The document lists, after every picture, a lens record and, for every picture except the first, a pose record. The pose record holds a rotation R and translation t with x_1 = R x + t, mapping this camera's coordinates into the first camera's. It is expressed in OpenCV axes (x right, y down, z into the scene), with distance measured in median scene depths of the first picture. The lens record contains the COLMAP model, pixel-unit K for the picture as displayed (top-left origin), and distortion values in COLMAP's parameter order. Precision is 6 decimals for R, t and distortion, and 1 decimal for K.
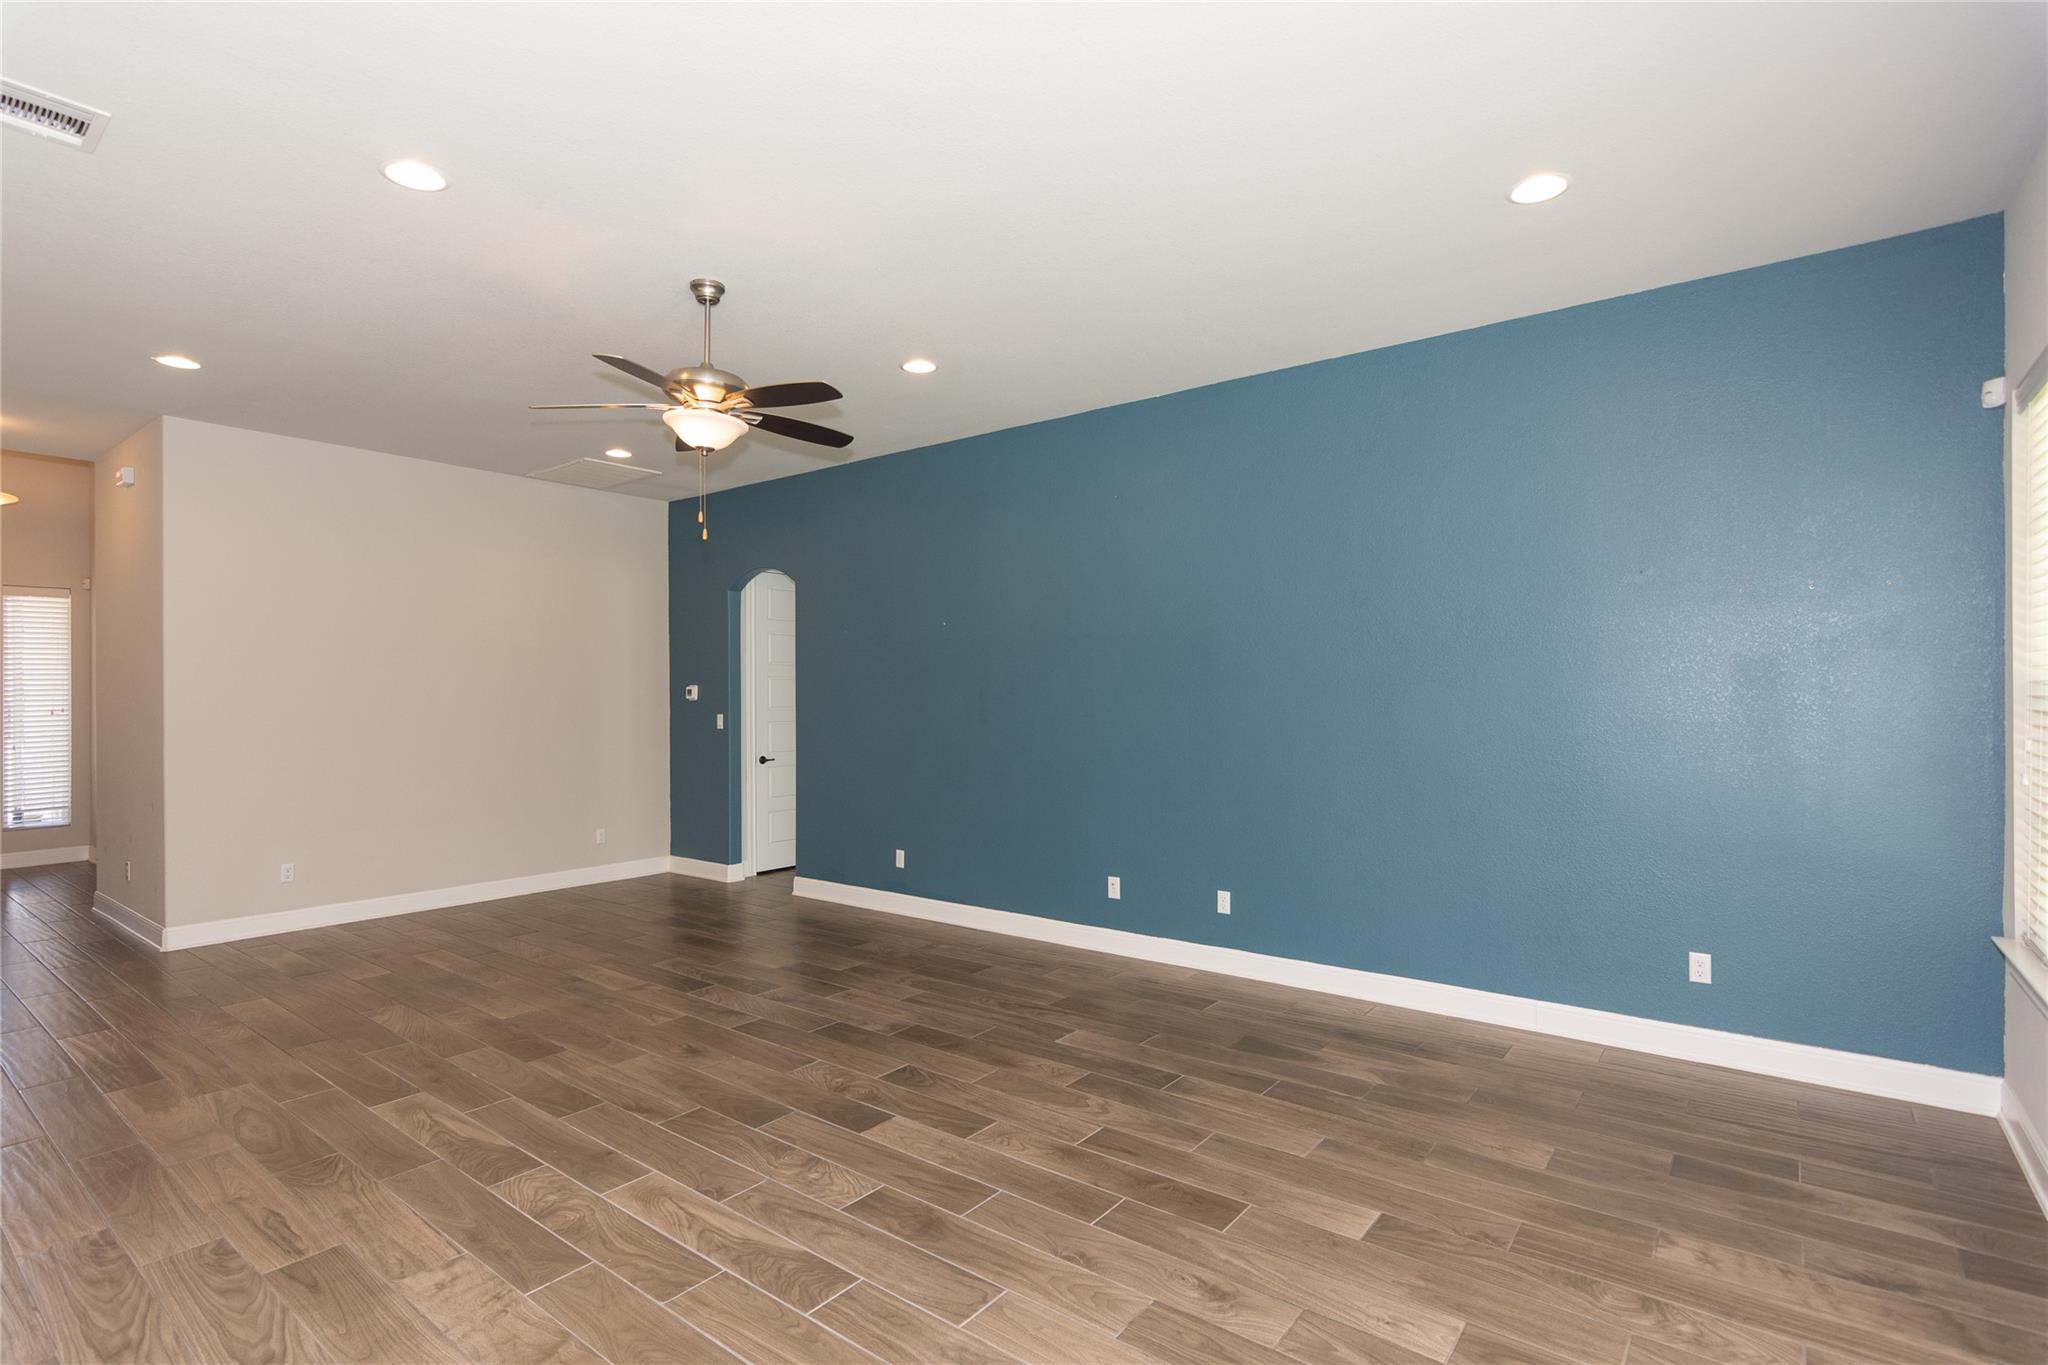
lens RADIAL K [[989.5, 0, 1023.0], [0, 989.5, 695.7], [0, 0, 1]] dist [-0.000285, 0.000100]
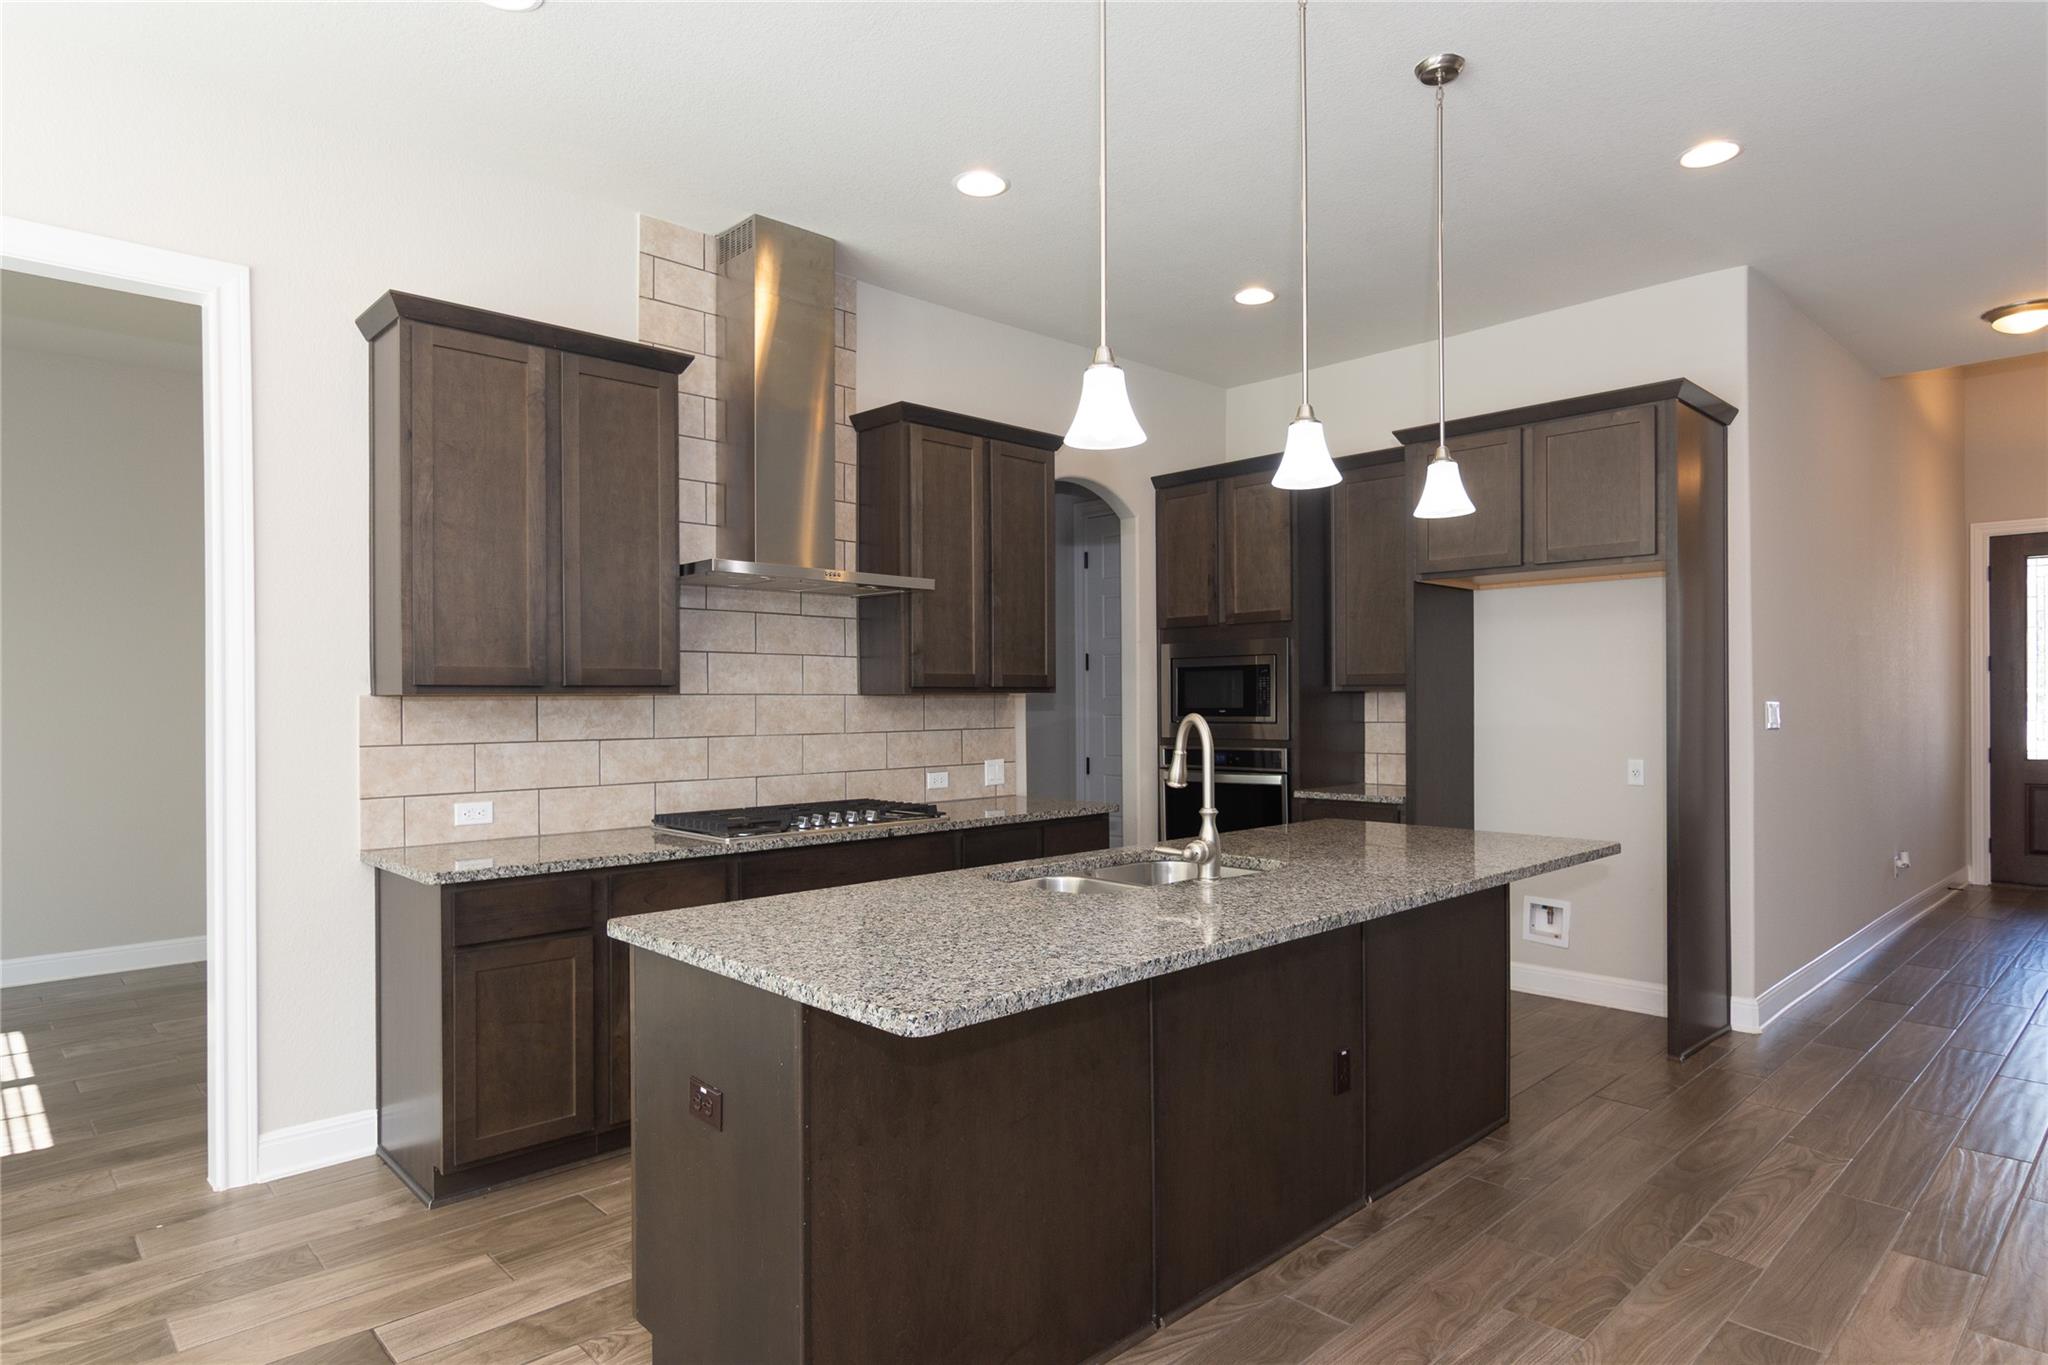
lens RADIAL K [[1140.8, 0, 1025.8], [0, 1140.8, 684.0], [0, 0, 1]] dist [-0.001214, -0.000063]
pose [[-0.143391, -0.009675, -0.989619, -0.082578], [0.004972, 0.999933, -0.010497, 0.026760], [0.989654, -0.006425, -0.143333, 0.497749]]
